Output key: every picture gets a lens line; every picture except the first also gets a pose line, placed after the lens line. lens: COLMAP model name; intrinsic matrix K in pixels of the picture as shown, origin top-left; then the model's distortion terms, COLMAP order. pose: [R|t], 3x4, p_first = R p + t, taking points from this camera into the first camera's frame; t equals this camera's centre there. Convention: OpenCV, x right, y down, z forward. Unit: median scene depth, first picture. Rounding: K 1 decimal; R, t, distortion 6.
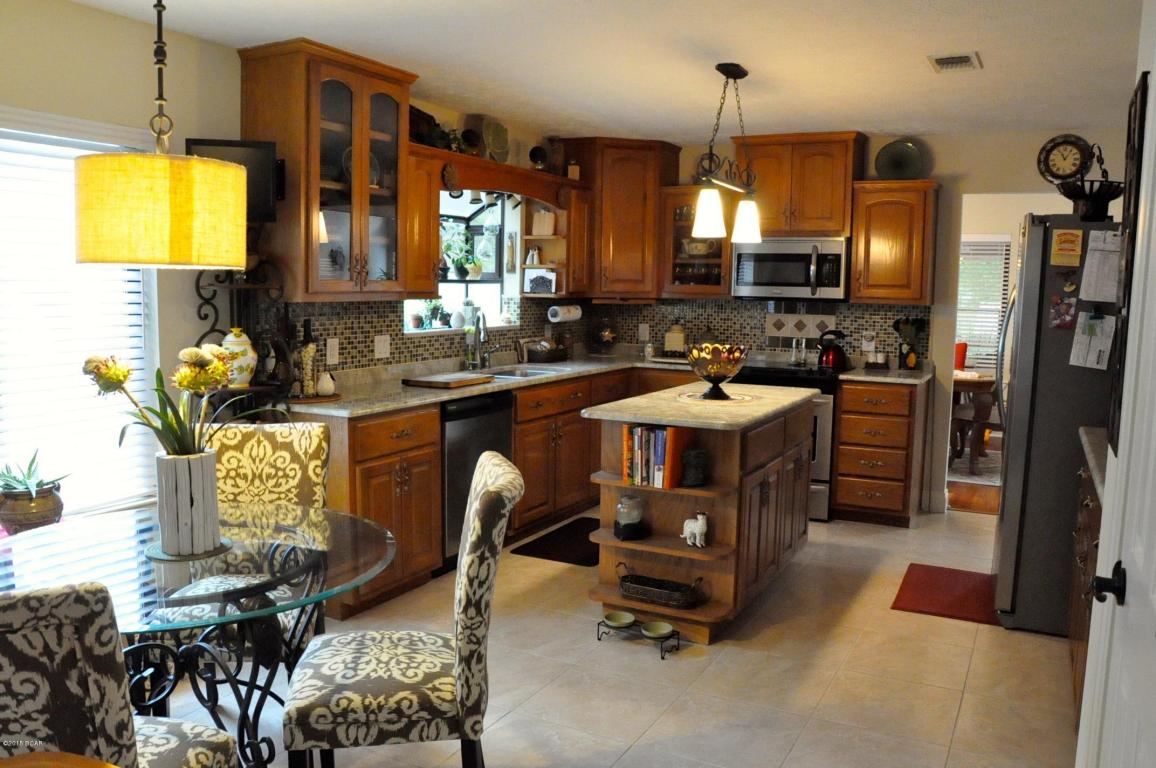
lens RADIAL K [[897.0, 0, 578.0], [0, 897.0, 384.0], [0, 0, 1]] dist [-0.087216, 0.004604]
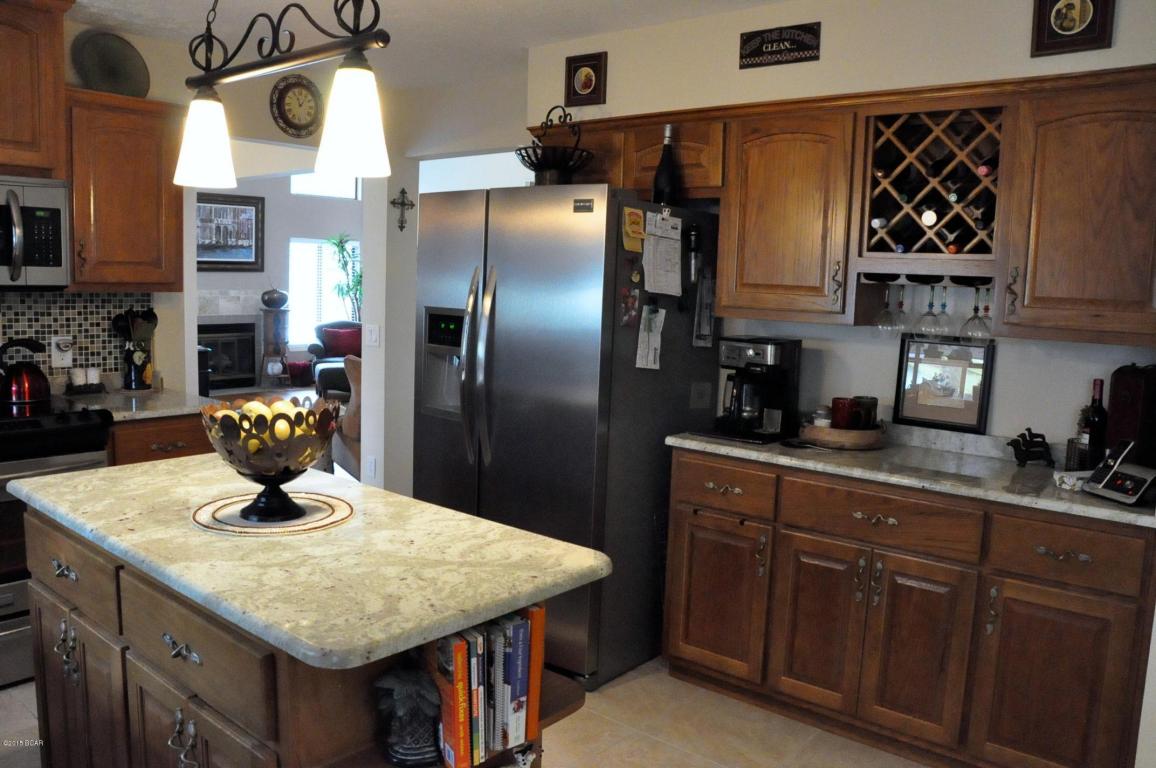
lens RADIAL K [[897.0, 0, 578.0], [0, 897.0, 384.0], [0, 0, 1]] dist [-0.087216, 0.004604]
pose [[0.242363, -0.122959, 0.962362, -0.197456], [0.078191, 0.991185, 0.106950, -0.069846], [-0.967030, 0.049327, 0.249841, 0.559122]]
